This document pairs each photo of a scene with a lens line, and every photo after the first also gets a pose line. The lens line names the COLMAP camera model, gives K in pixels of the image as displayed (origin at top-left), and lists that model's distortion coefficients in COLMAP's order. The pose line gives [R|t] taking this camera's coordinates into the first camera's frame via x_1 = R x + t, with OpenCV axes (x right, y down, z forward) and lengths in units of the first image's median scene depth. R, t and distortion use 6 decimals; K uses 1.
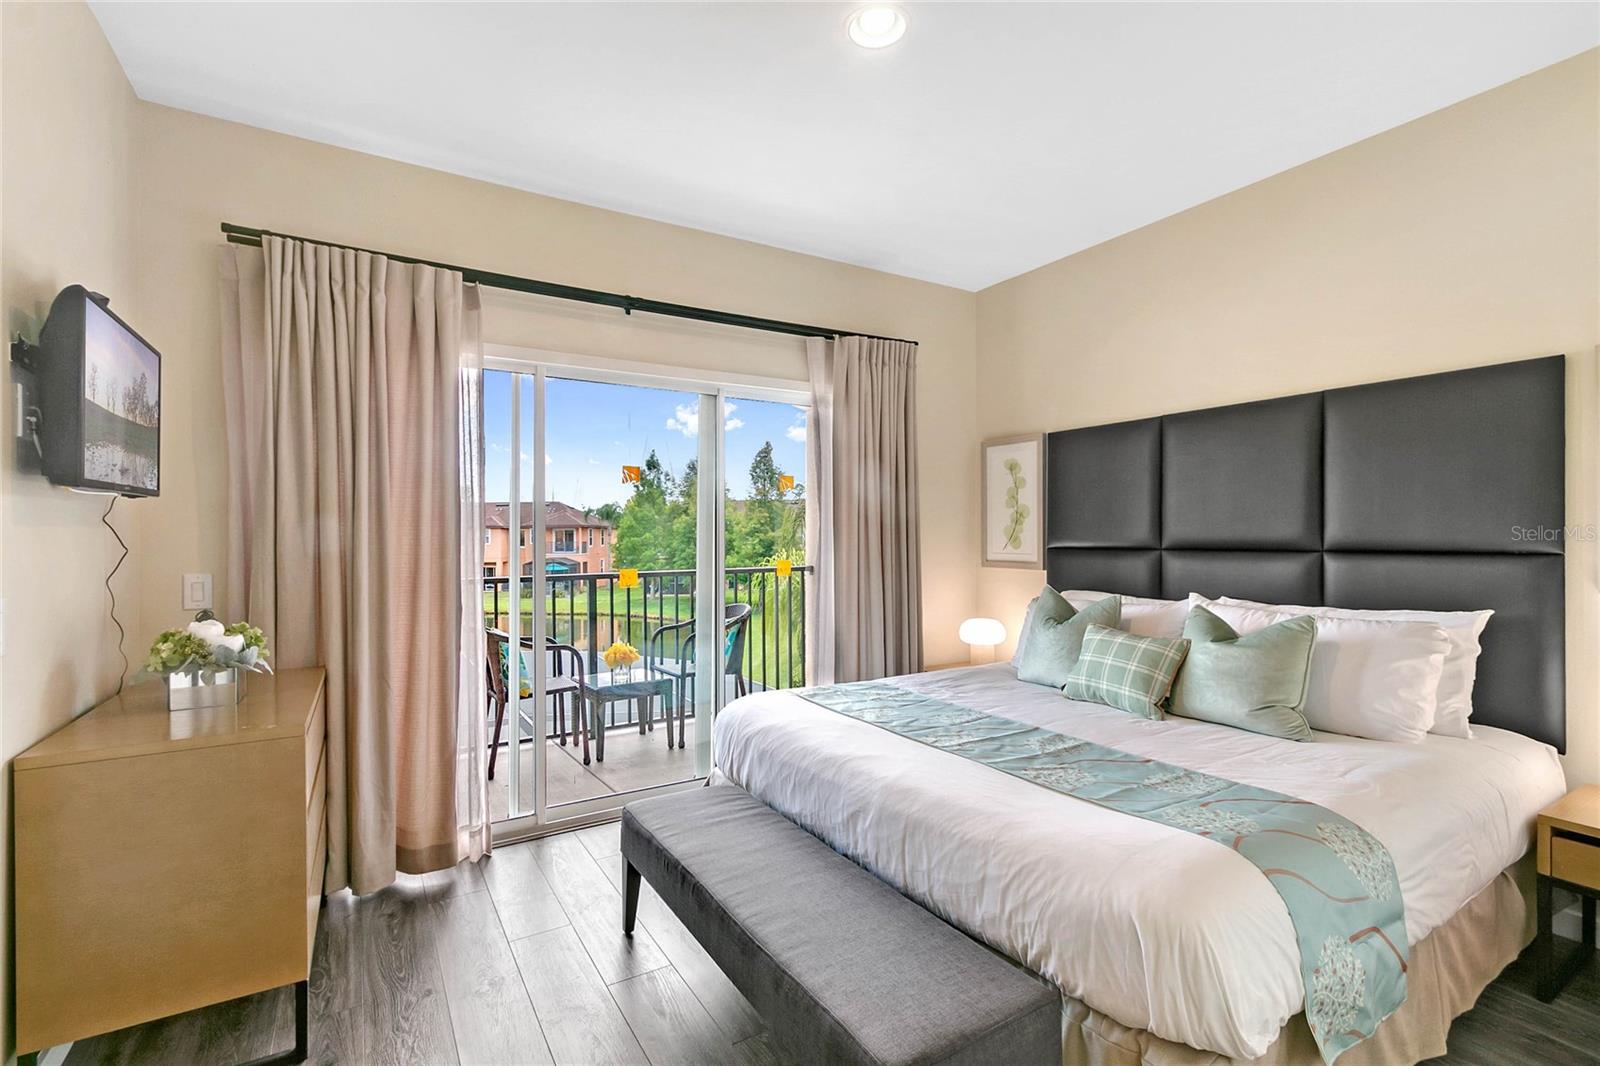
lens RADIAL K [[738.0, 0, 800.0], [0, 738.0, 533.0], [0, 0, 1]] dist [0.003965, 0.000543]
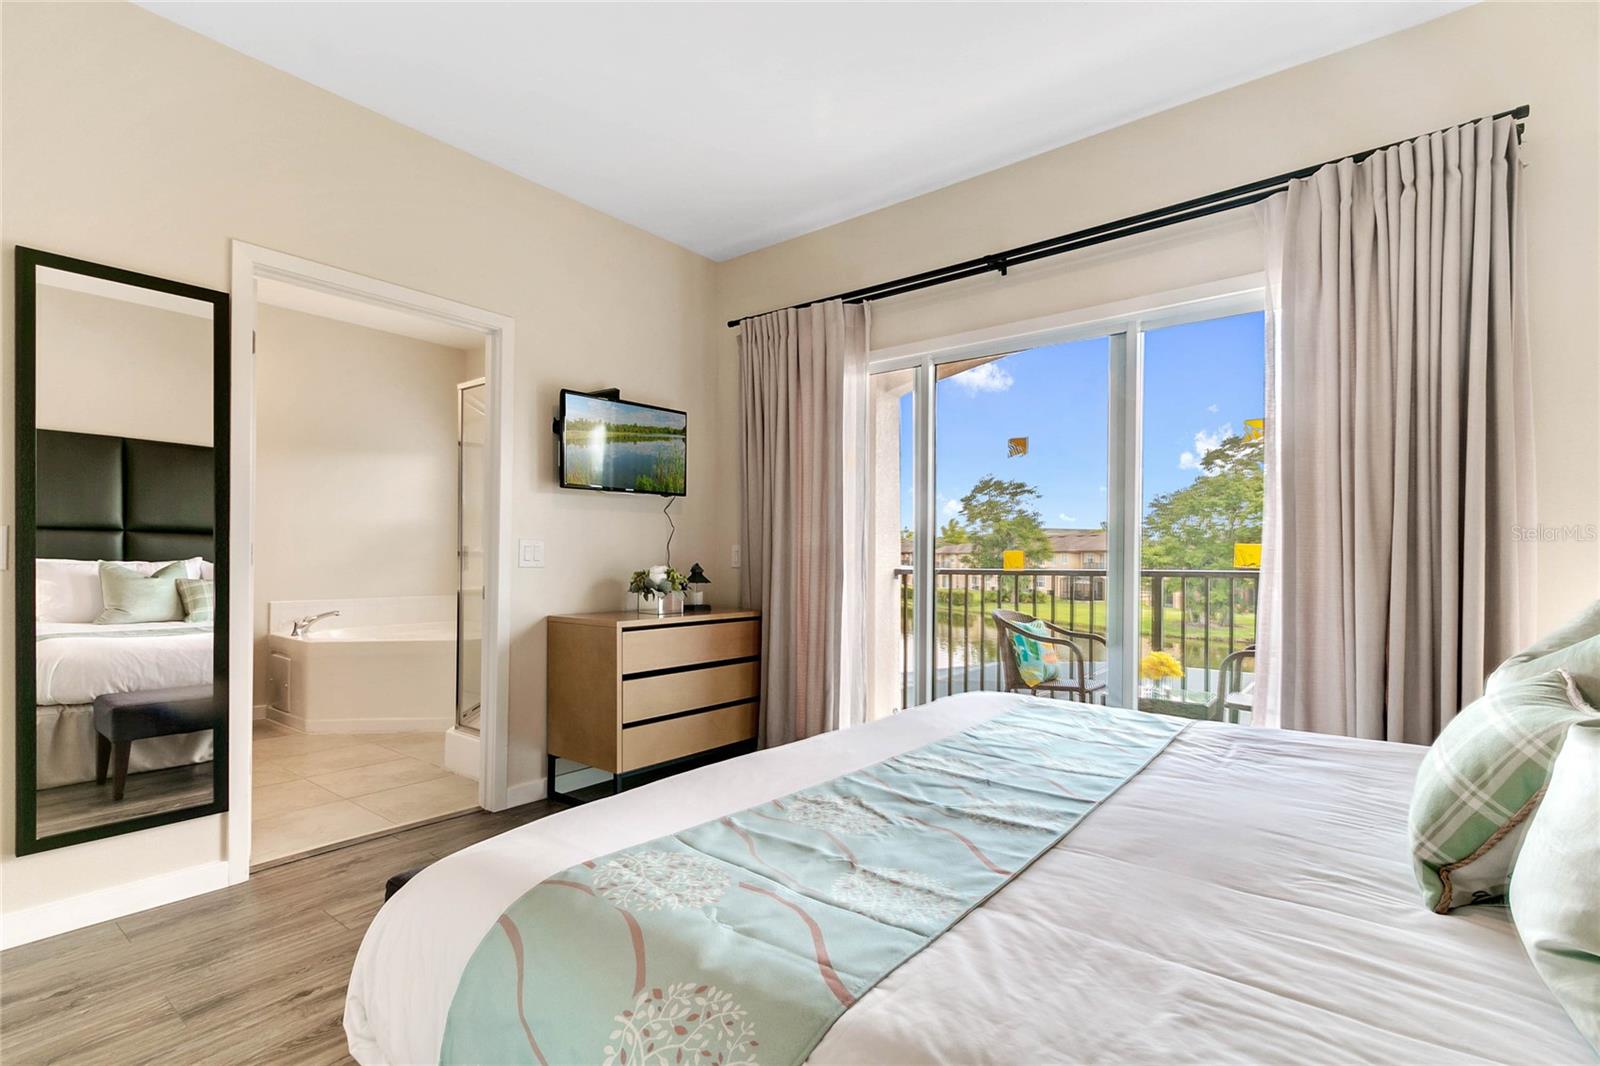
lens RADIAL K [[758.9, 0, 794.8], [0, 758.9, 557.7], [0, 0, 1]] dist [0.000655, -0.000003]
pose [[0.336296, 0.005388, -0.941741, 0.815162], [-0.007093, 0.999970, 0.003188, 0.081744], [0.941730, 0.005608, 0.336324, 0.613705]]
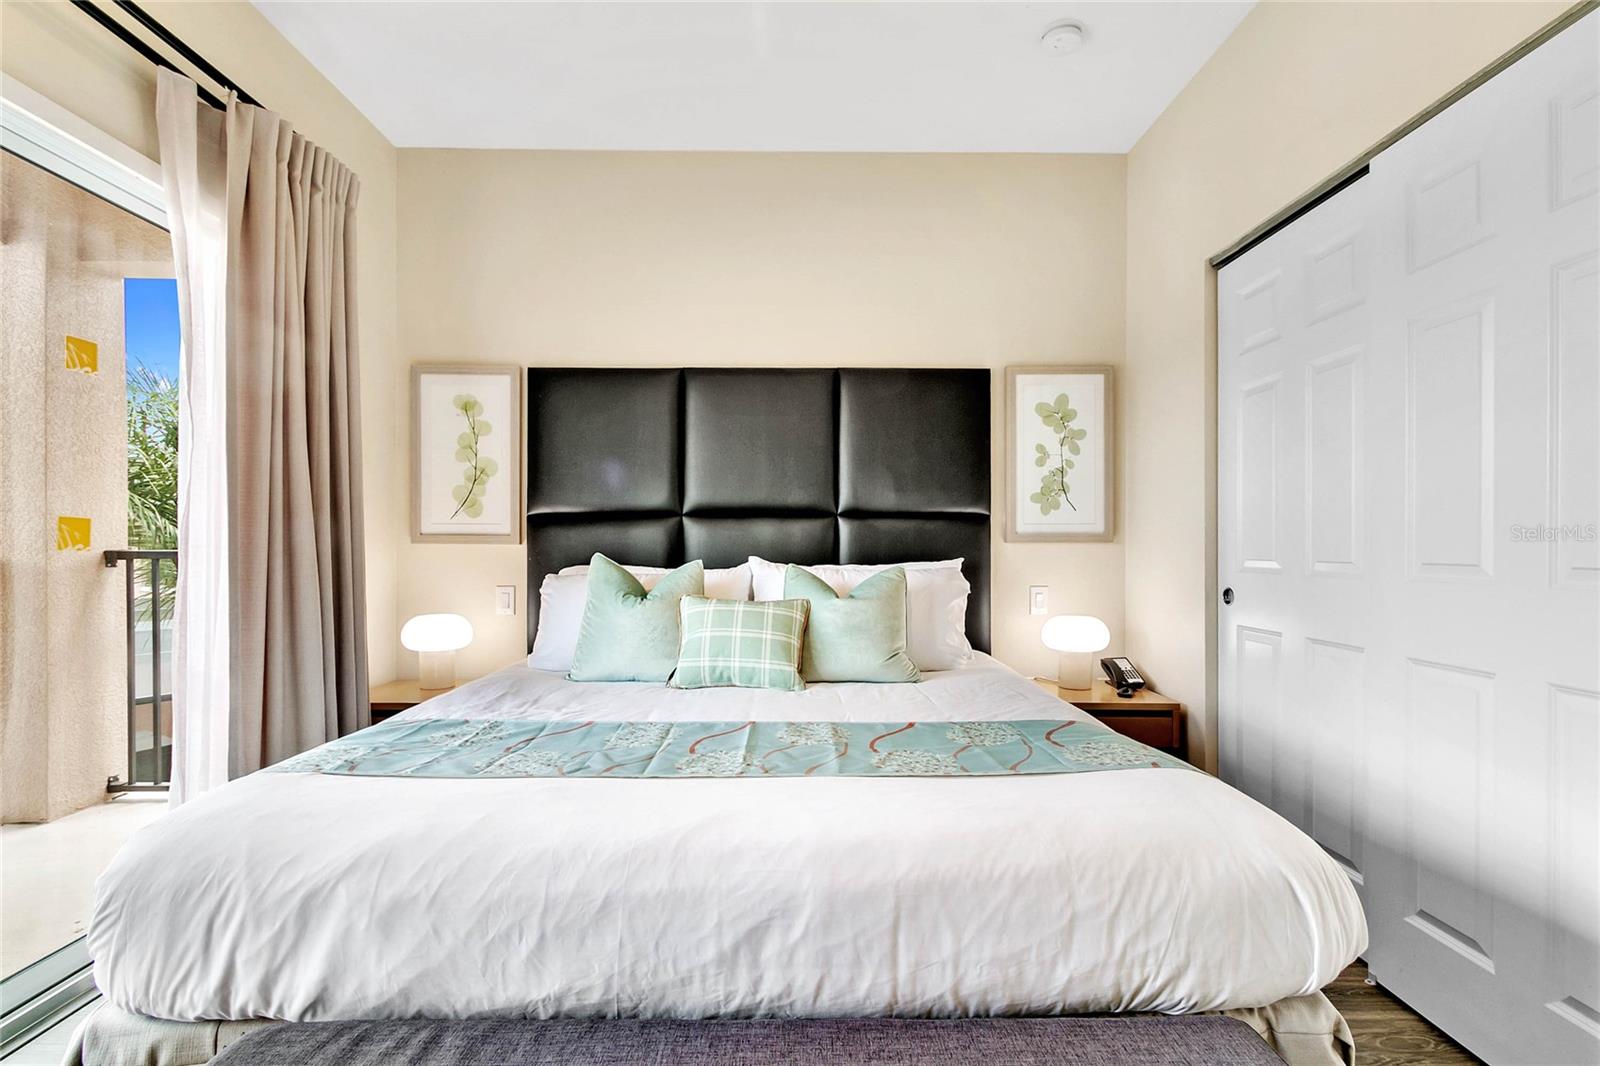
lens RADIAL K [[743.6, 0, 807.9], [0, 743.6, 545.3], [0, 0, 1]] dist [0.001555, 0.000080]
pose [[0.510697, 0.003232, 0.859755, -0.313931], [-0.004332, 0.999990, -0.001186, 0.086977], [-0.859750, -0.003119, 0.510705, 0.586477]]
